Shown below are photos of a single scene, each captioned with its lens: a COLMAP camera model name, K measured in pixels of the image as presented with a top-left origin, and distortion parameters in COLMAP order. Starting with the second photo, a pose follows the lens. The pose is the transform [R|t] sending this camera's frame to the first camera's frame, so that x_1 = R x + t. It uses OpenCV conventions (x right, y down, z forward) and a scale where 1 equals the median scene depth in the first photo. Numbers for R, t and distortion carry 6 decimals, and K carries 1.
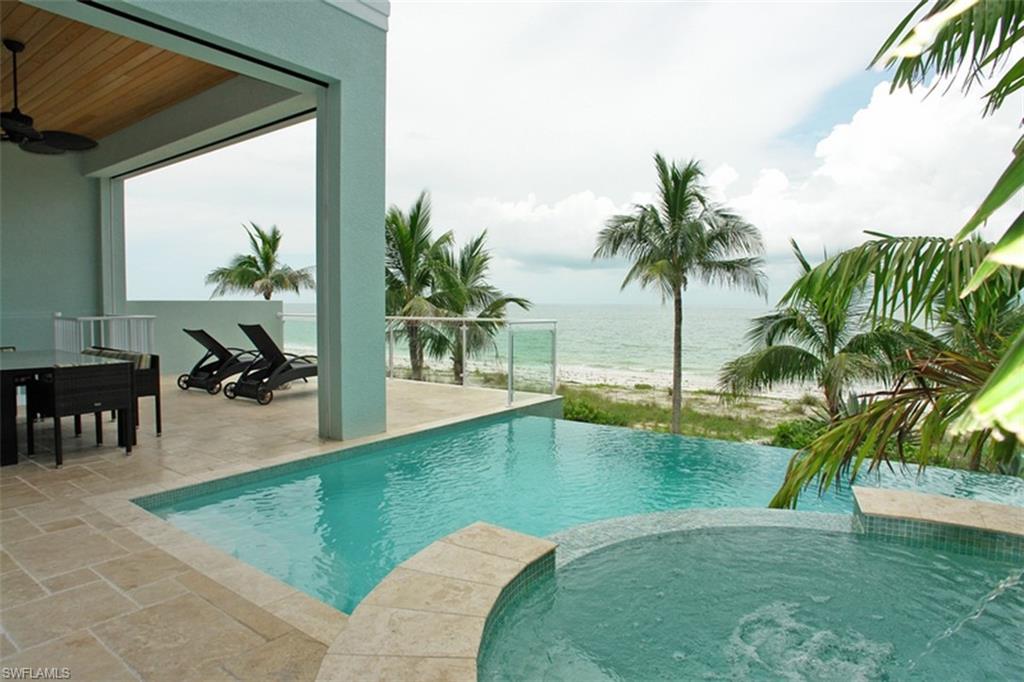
lens RADIAL K [[593.7, 0, 512.0], [0, 593.7, 341.0], [0, 0, 1]] dist [-0.084232, 0.000831]
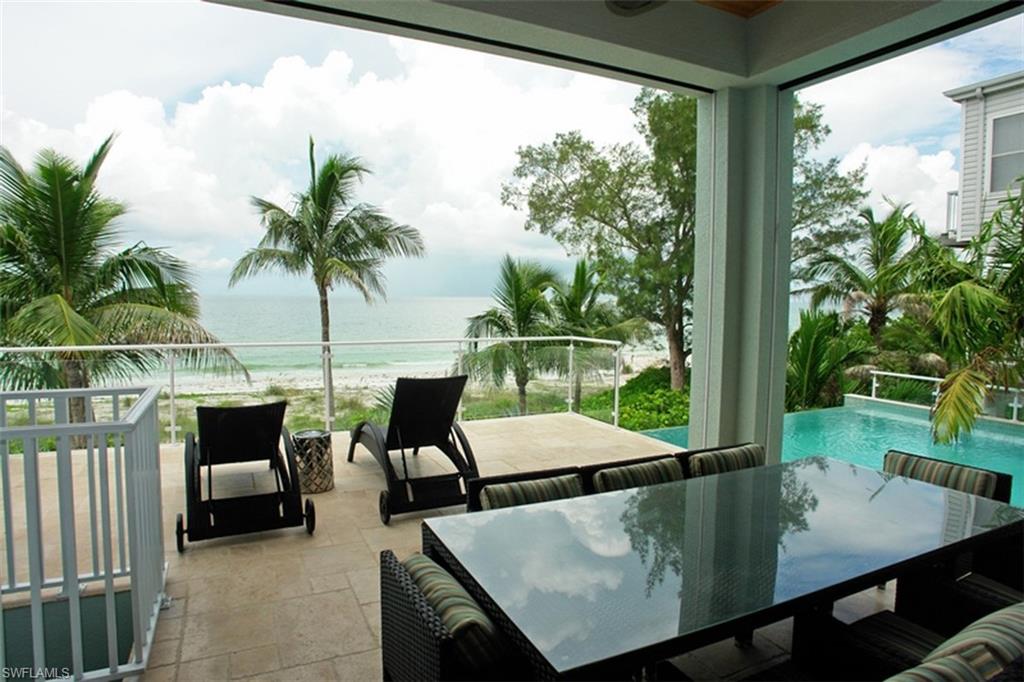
lens RADIAL K [[593.7, 0, 512.0], [0, 593.7, 341.0], [0, 0, 1]] dist [-0.084232, 0.000831]
pose [[0.472322, -0.069820, 0.878656, -0.452063], [0.053701, 0.997285, 0.050380, -0.040763], [-0.879789, 0.023389, 0.474790, 0.326707]]
